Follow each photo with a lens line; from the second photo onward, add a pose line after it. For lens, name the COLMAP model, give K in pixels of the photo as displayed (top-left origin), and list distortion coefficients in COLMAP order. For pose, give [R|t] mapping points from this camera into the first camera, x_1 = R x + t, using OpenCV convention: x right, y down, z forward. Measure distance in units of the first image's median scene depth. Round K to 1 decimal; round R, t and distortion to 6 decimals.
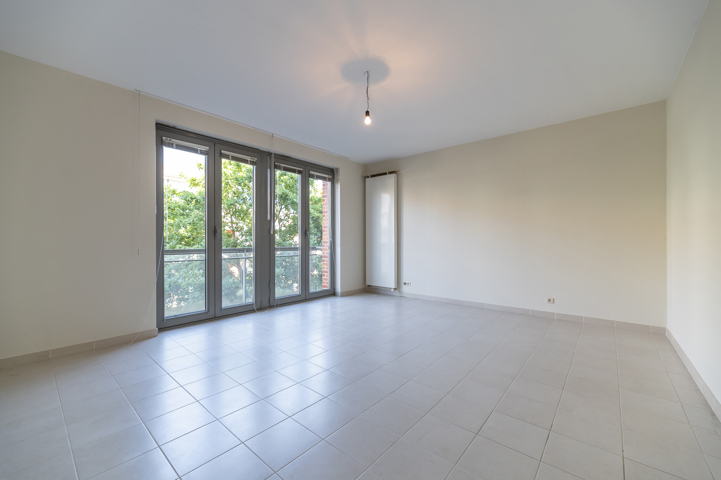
lens RADIAL K [[287.9, 0, 365.2], [0, 287.9, 240.1], [0, 0, 1]] dist [0.000736, 0.001110]
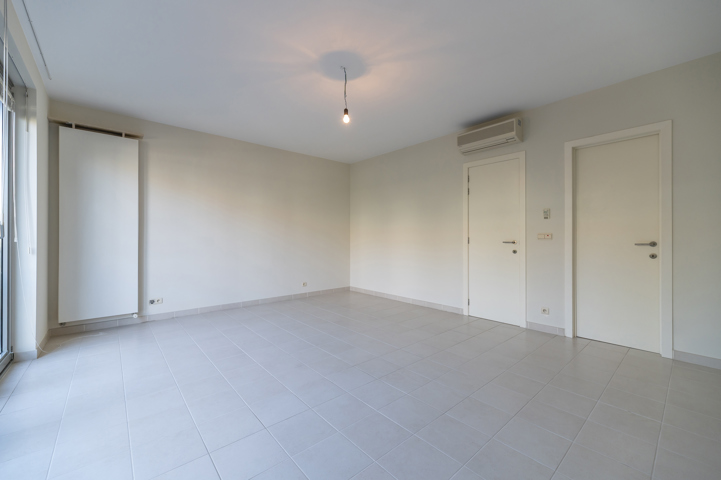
lens RADIAL K [[287.9, 0, 359.6], [0, 287.9, 240.3], [0, 0, 1]] dist [0.000736, 0.001110]
pose [[0.162934, -0.003816, 0.986630, -0.467064], [0.005095, 0.999982, 0.003026, 0.001651], [-0.986624, 0.004534, 0.162950, 0.383478]]
